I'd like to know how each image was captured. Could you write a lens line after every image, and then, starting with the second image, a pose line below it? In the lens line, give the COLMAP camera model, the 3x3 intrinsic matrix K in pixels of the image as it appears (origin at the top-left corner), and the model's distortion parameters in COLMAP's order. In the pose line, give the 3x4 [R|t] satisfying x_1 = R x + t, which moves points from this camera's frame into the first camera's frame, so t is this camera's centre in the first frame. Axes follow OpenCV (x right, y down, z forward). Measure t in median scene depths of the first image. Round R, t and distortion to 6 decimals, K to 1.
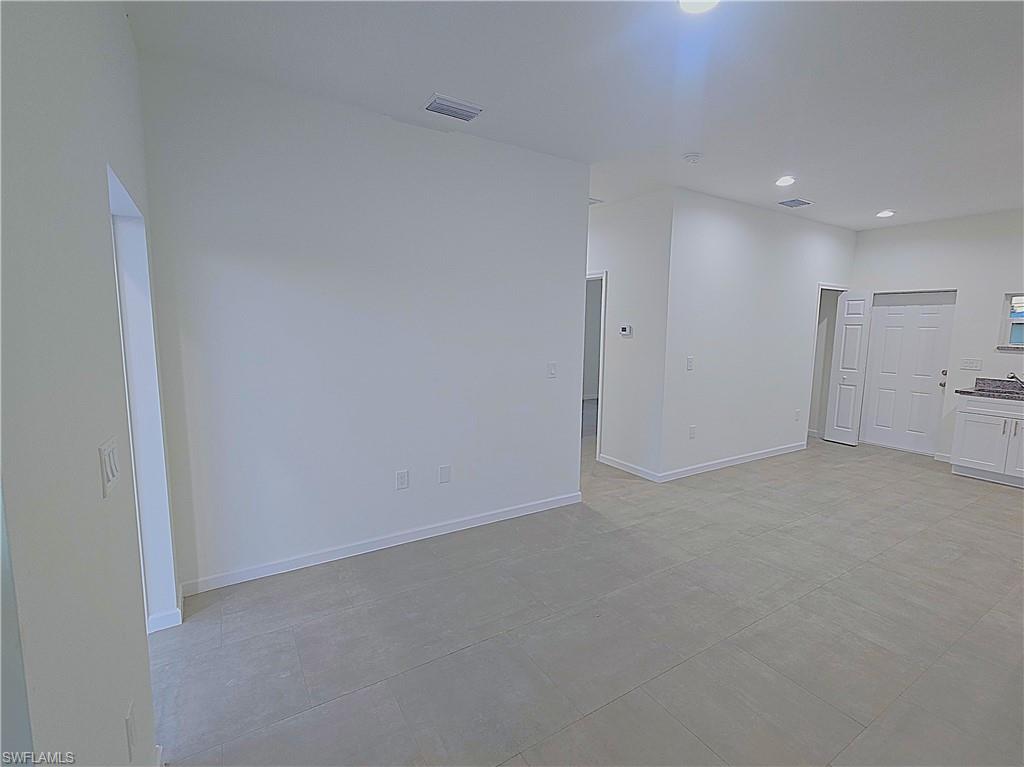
lens RADIAL K [[471.9, 0, 516.6], [0, 471.9, 384.5], [0, 0, 1]] dist [-0.000806, 0.000492]
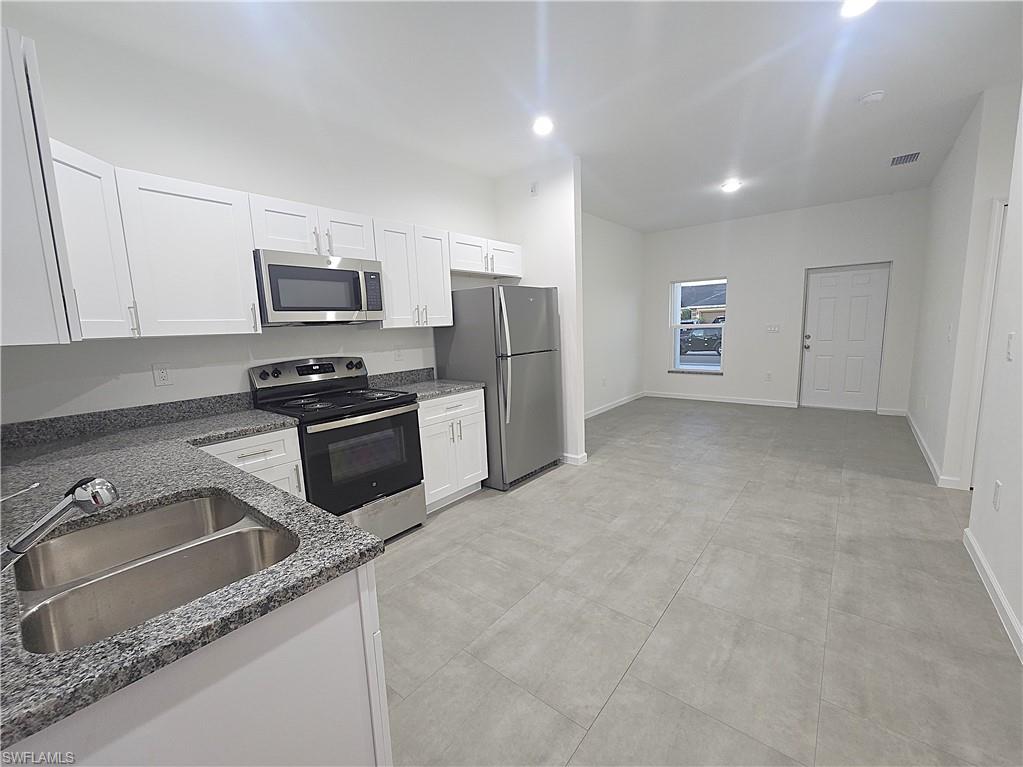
lens RADIAL K [[421.1, 0, 515.6], [0, 421.1, 383.8], [0, 0, 1]] dist [0.000857, 0.000581]
pose [[-0.943826, 0.067151, -0.323547, 1.028788], [-0.017404, 0.967673, 0.251606, -0.111645], [0.329983, 0.243104, -0.912147, 1.292531]]
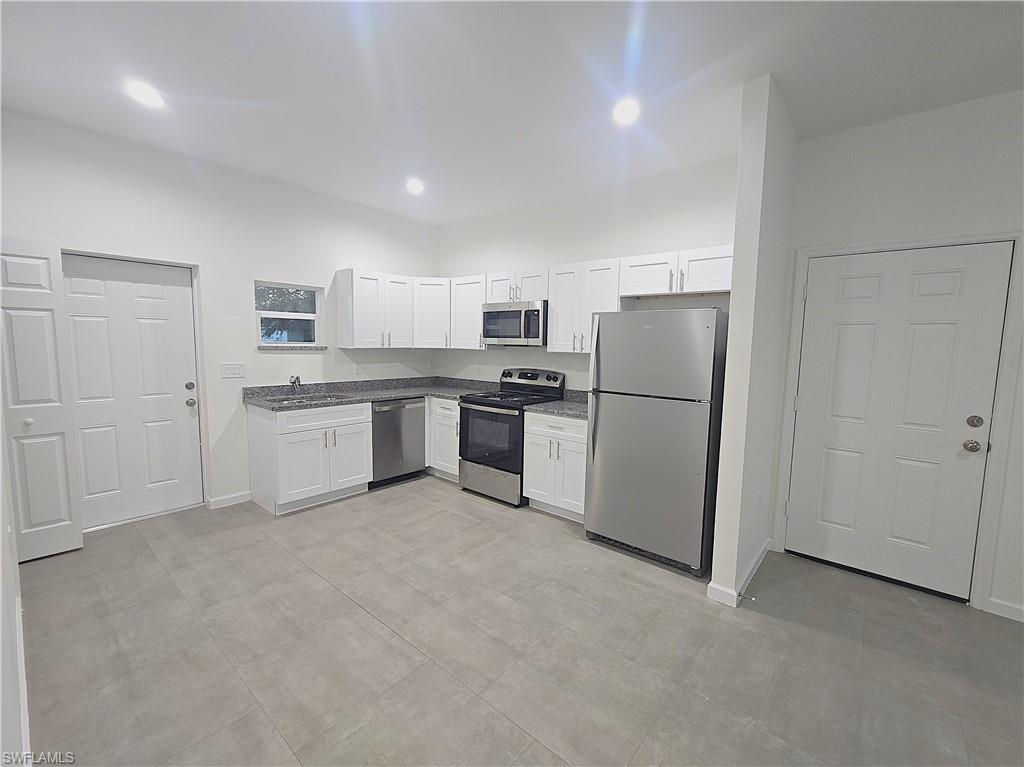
lens RADIAL K [[432.2, 0, 517.0], [0, 432.2, 384.2], [0, 0, 1]] dist [0.000952, 0.000358]
pose [[-0.305963, -0.112488, 0.945374, 0.202717], [0.094664, 0.984480, 0.147778, -0.095406], [-0.947325, 0.134708, -0.290566, 0.917387]]
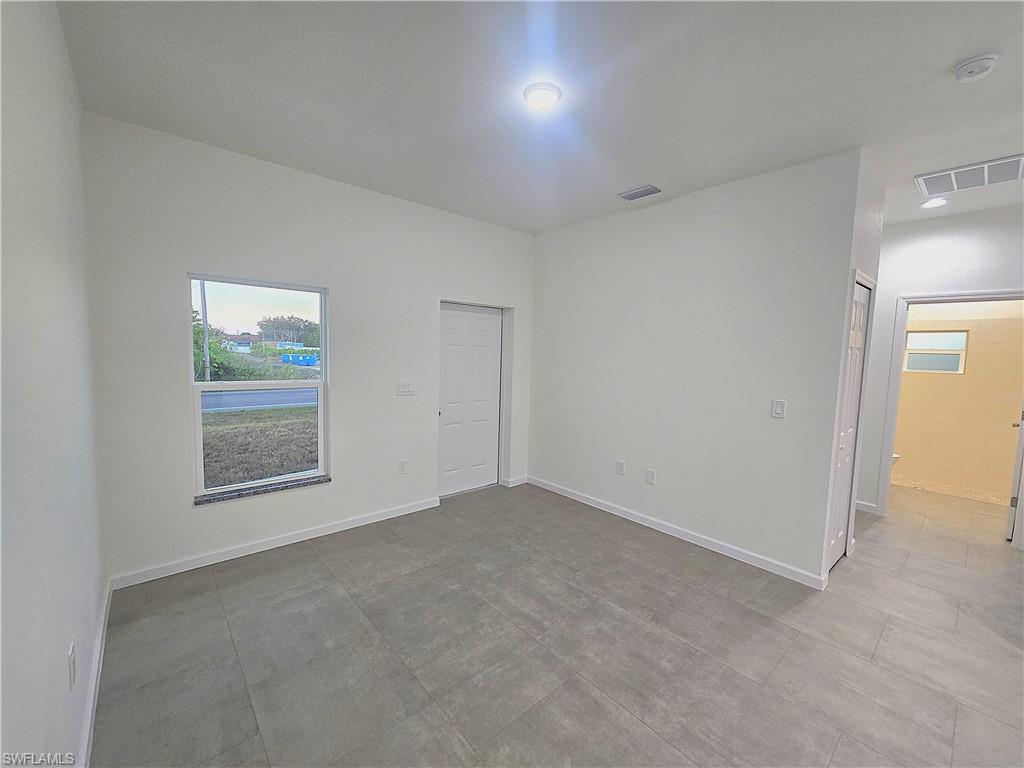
lens RADIAL K [[420.1, 0, 516.4], [0, 420.1, 384.3], [0, 0, 1]] dist [0.001022, 0.000256]
pose [[0.163268, 0.071586, -0.983981, 0.633914], [-0.145553, 0.988198, 0.047742, -0.034674], [0.975786, 0.135426, 0.171761, 0.335882]]
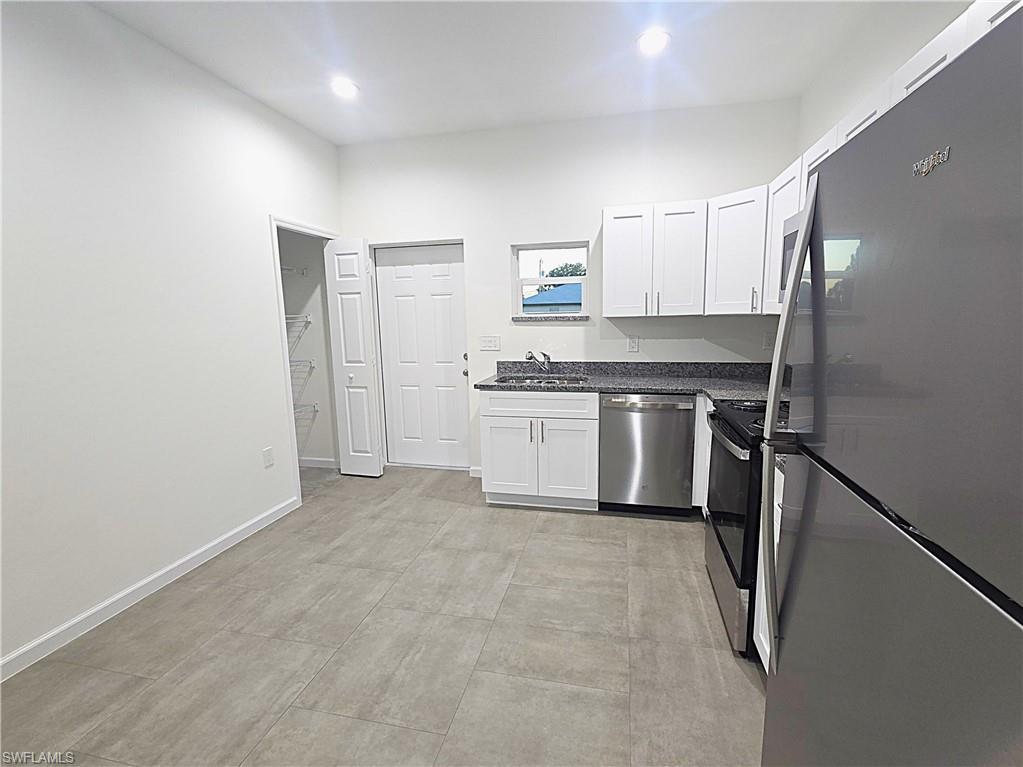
lens RADIAL K [[467.0, 0, 516.5], [0, 467.0, 384.3], [0, 0, 1]] dist [0.001146, 0.000576]
pose [[0.704427, -0.131582, 0.697473, 0.566981], [0.116669, 0.990765, 0.069081, -0.029678], [-0.700122, 0.032711, 0.713273, 0.540369]]
